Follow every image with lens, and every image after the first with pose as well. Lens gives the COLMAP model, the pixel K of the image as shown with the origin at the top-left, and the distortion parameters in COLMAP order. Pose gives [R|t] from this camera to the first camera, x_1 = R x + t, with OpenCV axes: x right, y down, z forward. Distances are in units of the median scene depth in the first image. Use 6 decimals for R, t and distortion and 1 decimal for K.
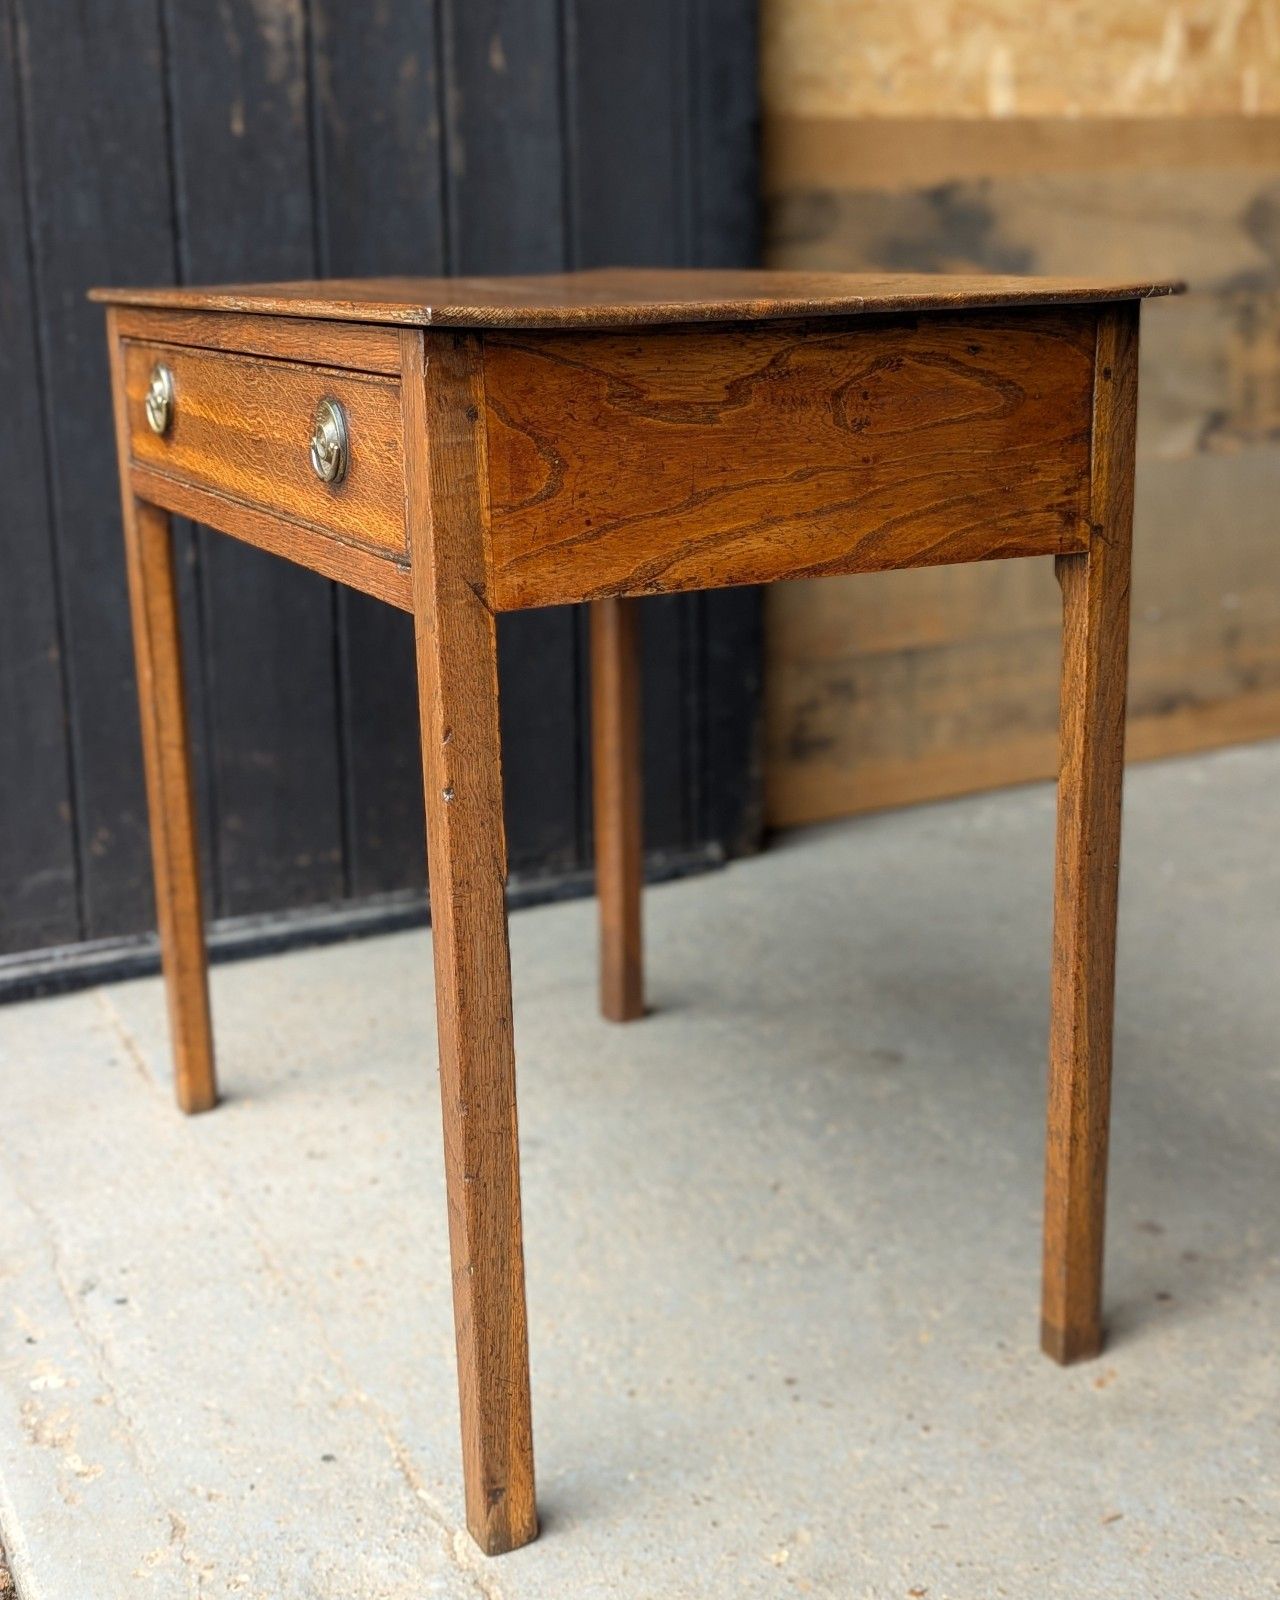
lens RADIAL K [[2110.2, 0, 642.1], [0, 2110.2, 675.0], [0, 0, 1]] dist [0.064699, -0.069514]
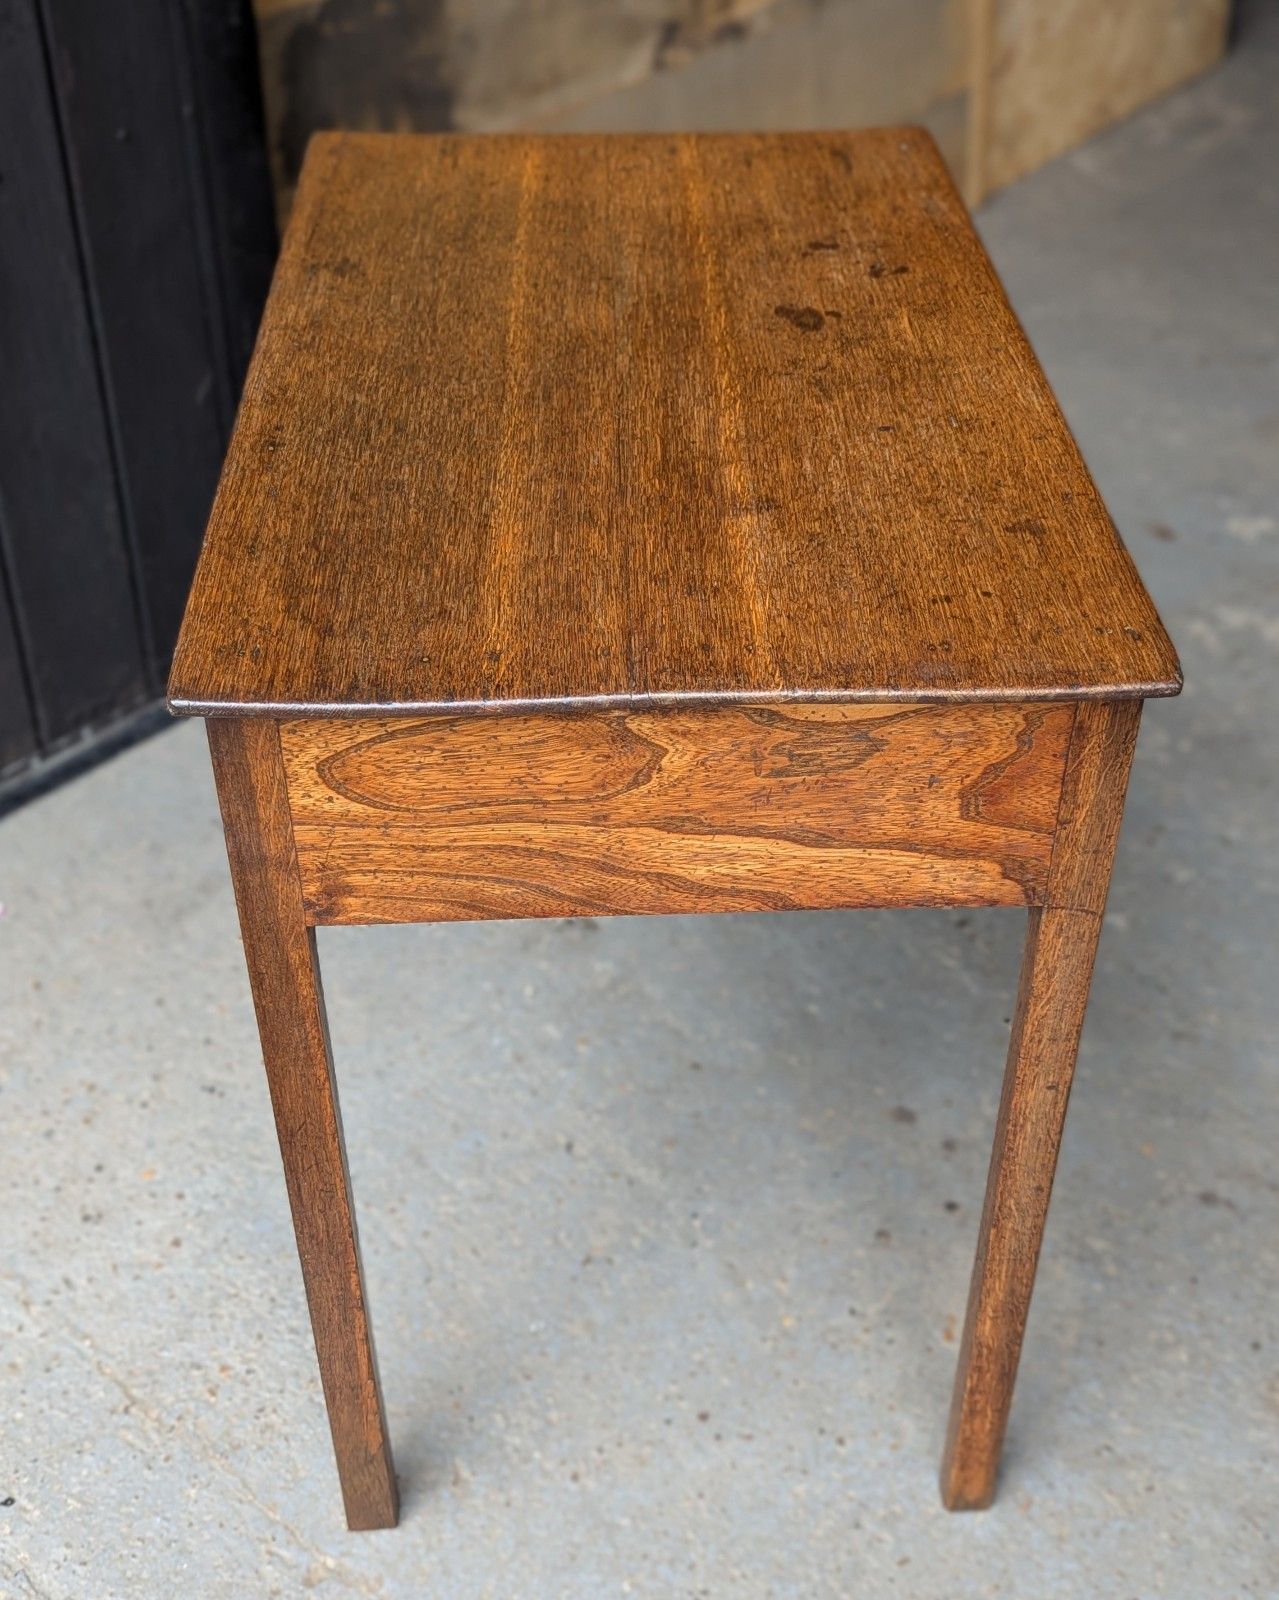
lens RADIAL K [[2010.3, 0, 672.6], [0, 2010.3, 804.5], [0, 0, 1]] dist [0.122611, -0.250115]
pose [[0.912081, -0.215650, 0.348718, -0.153379], [0.050247, 0.902888, 0.426930, -0.255501], [-0.406920, -0.371872, 0.834342, 0.150609]]
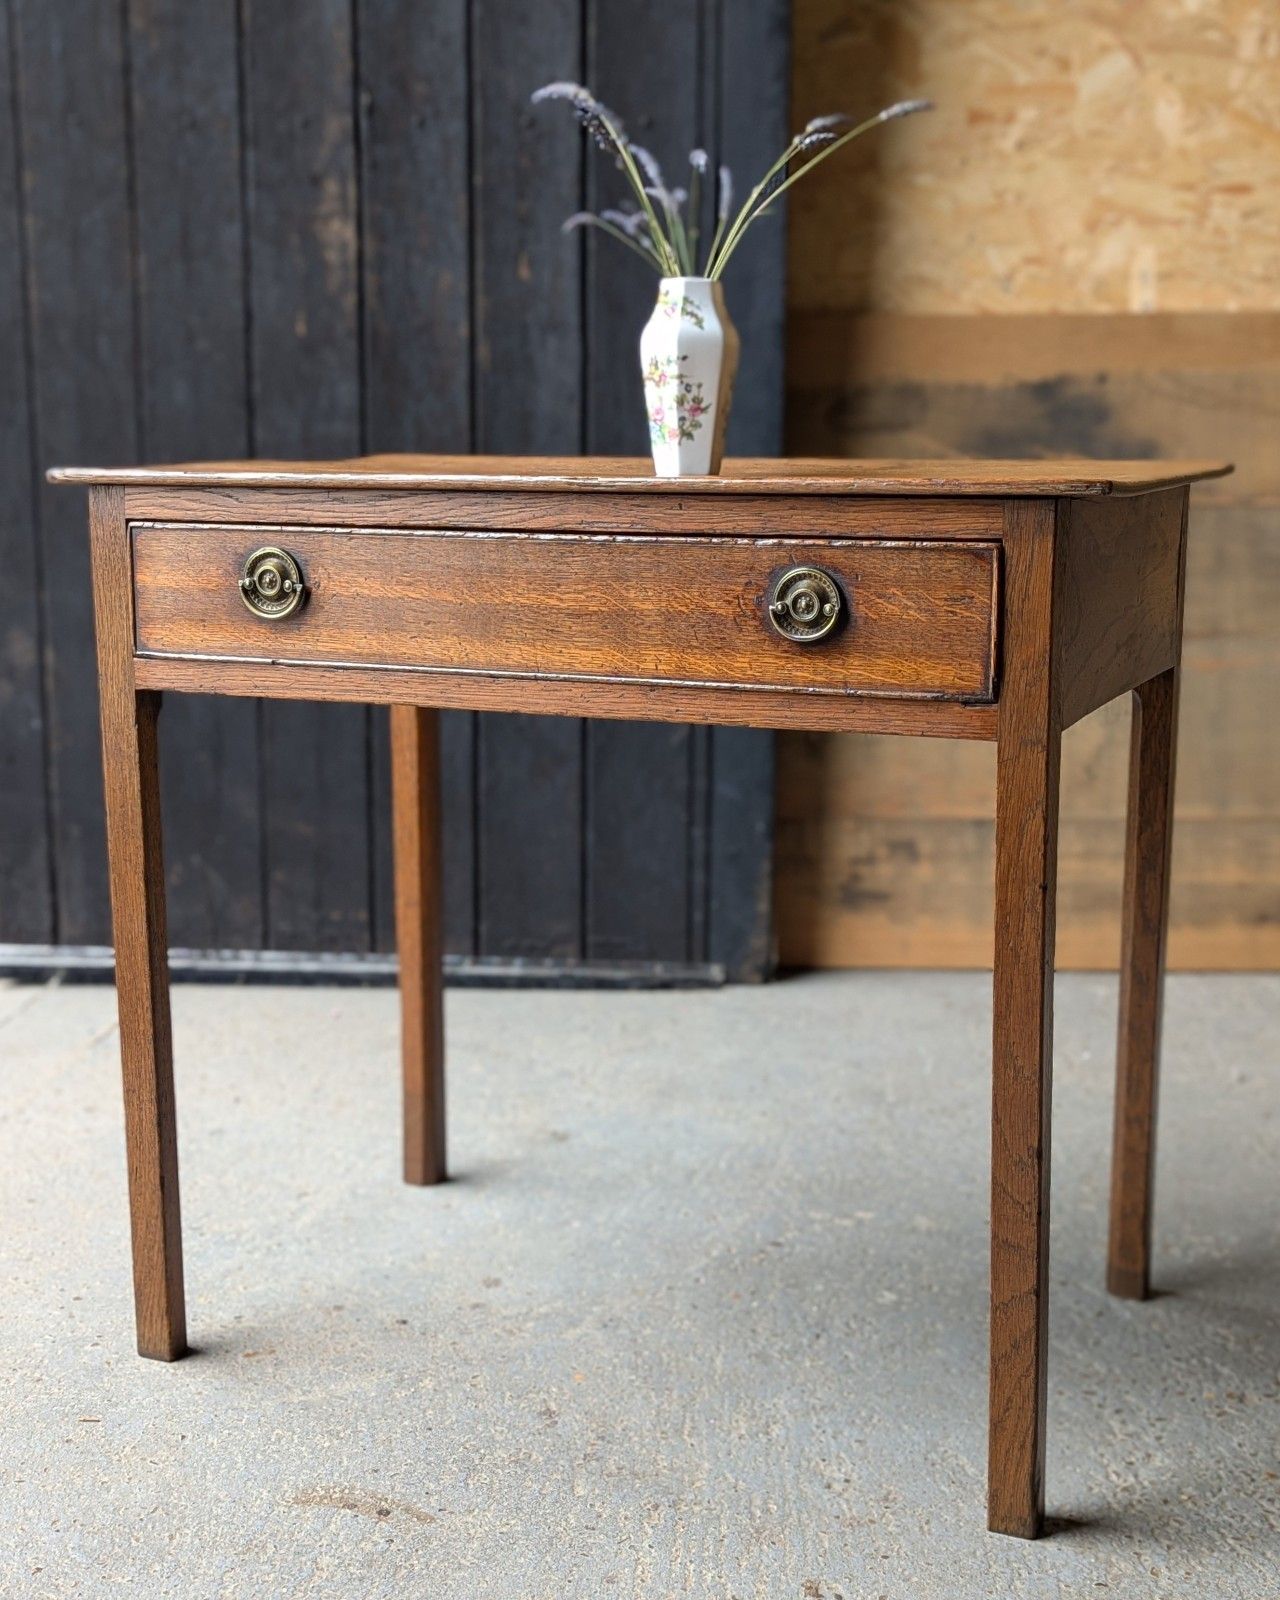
lens RADIAL K [[2119.7, 0, 674.5], [0, 2119.7, 792.3], [0, 0, 1]] dist [0.109982, -0.190335]
pose [[0.857486, 0.113316, -0.501874, 0.632325], [-0.124035, 0.992204, 0.012104, -0.023950], [0.499333, 0.051871, 0.864856, 0.016573]]
